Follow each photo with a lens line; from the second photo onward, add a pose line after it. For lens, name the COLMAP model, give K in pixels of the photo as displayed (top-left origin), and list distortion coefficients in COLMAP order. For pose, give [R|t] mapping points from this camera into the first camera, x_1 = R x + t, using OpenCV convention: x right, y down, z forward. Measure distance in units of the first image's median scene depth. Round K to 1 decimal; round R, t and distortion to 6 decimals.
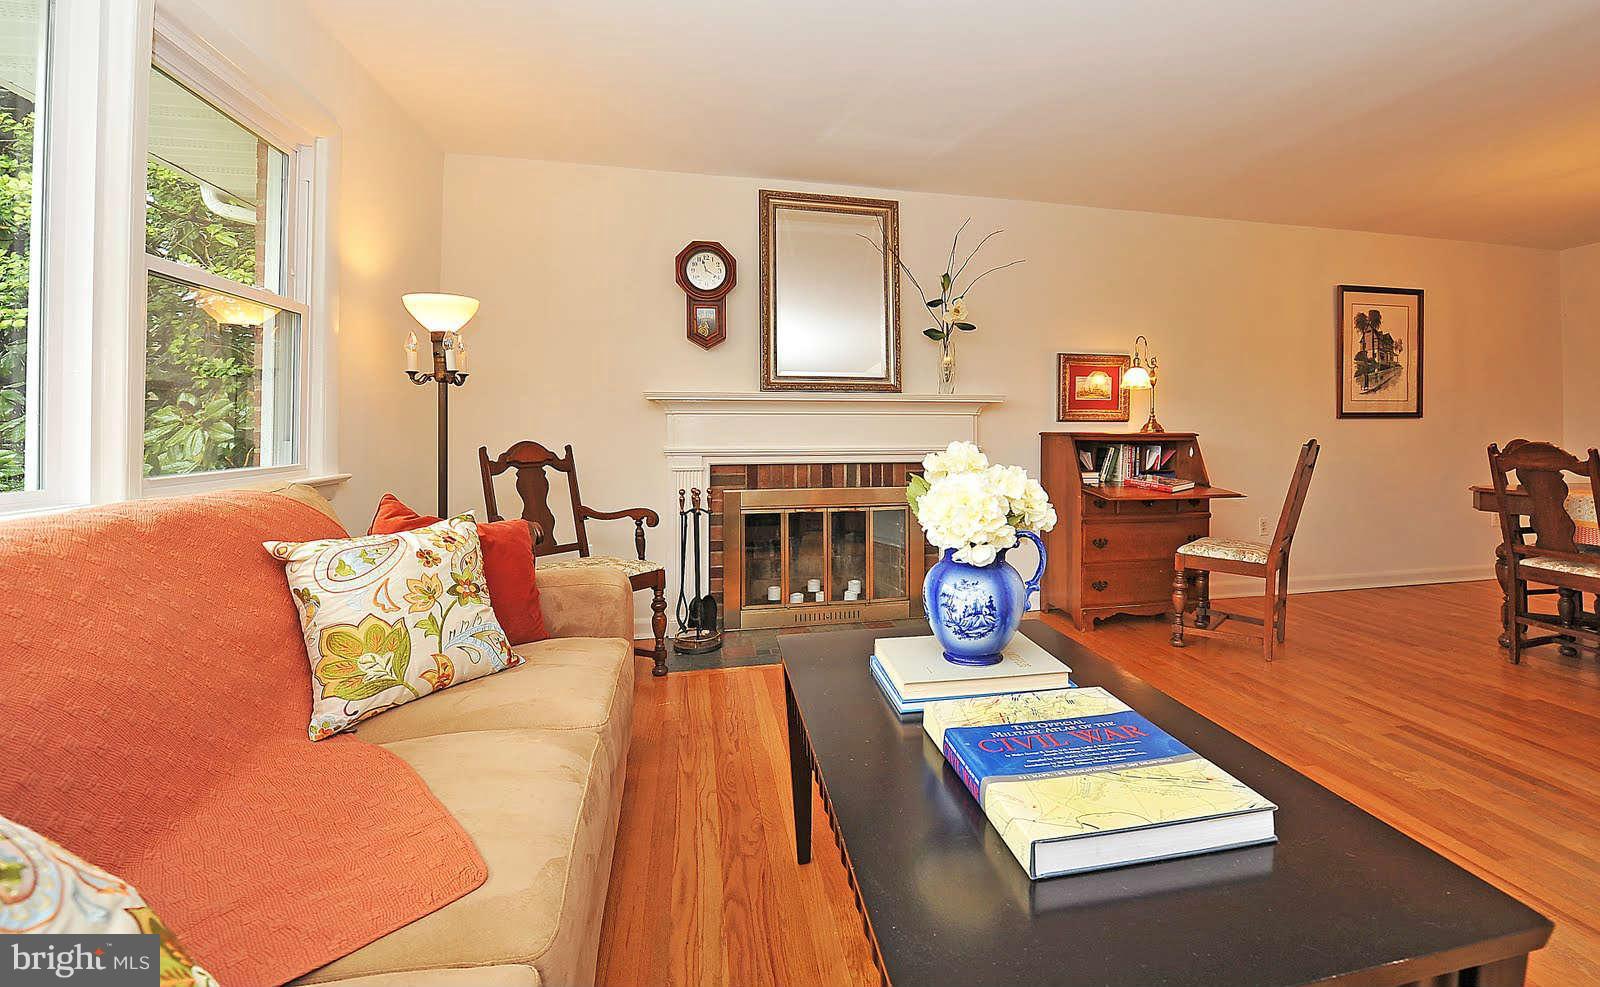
lens RADIAL K [[699.7, 0, 863.3], [0, 699.7, 424.6], [0, 0, 1]] dist [-0.002416, -0.000141]
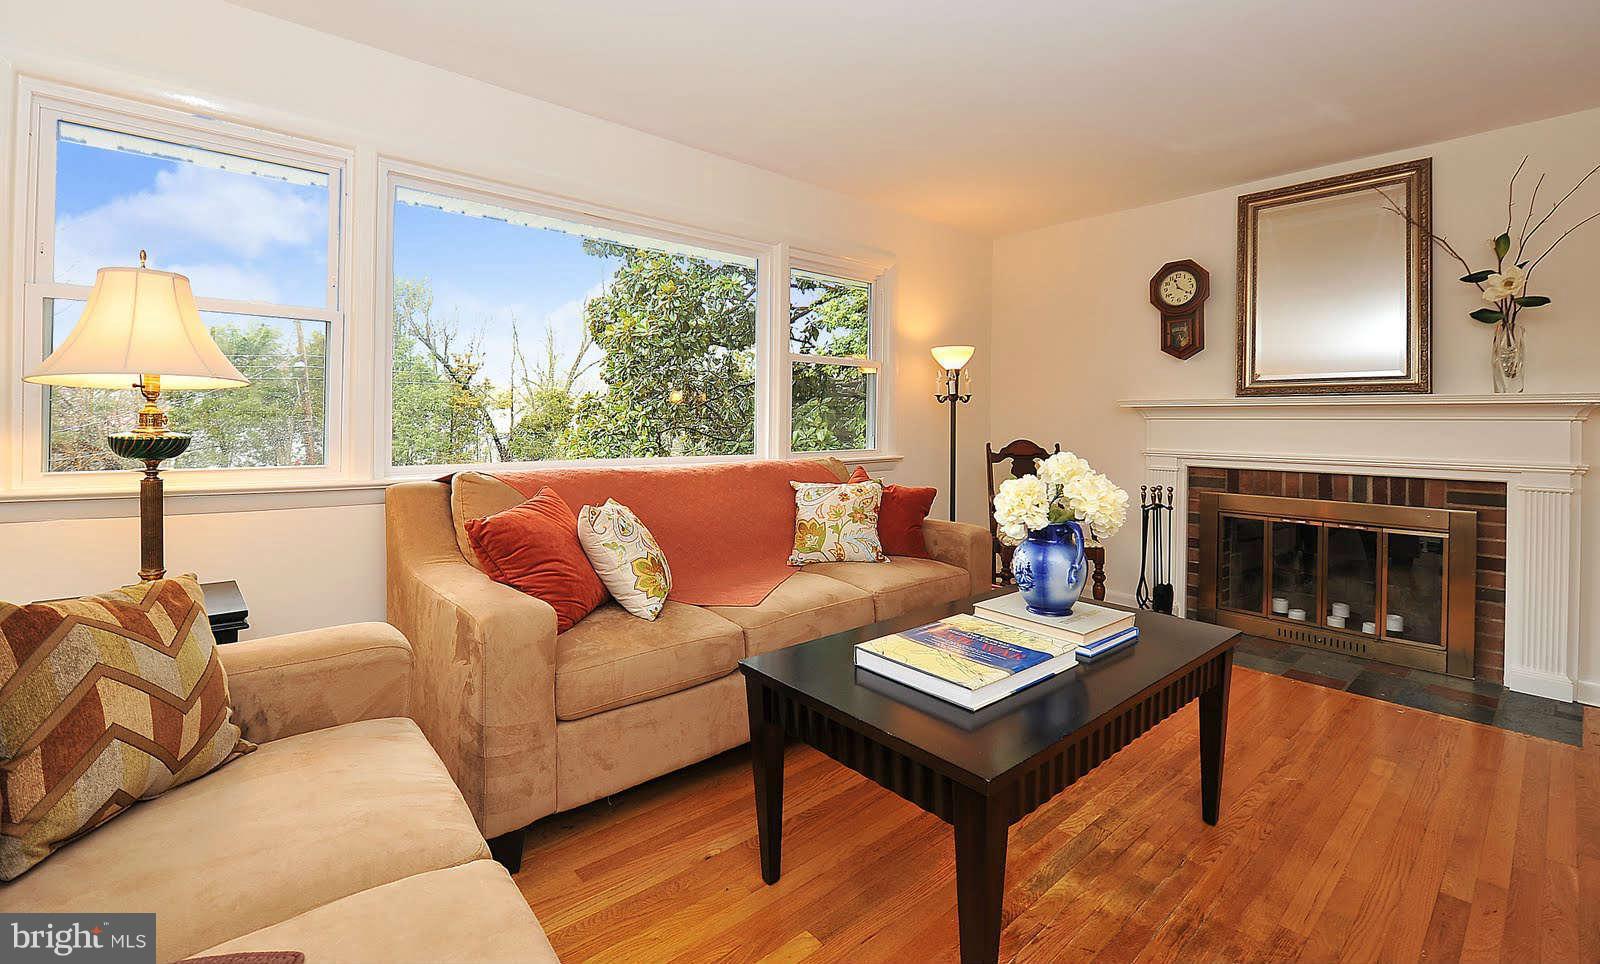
lens RADIAL K [[683.7, 0, 799.1], [0, 683.7, 426.9], [0, 0, 1]] dist [-0.023816, -0.000470]
pose [[0.464593, 0.012388, -0.885438, 0.424810], [-0.003055, 0.999919, 0.012386, -0.014640], [0.885519, -0.003049, 0.464593, -0.013354]]
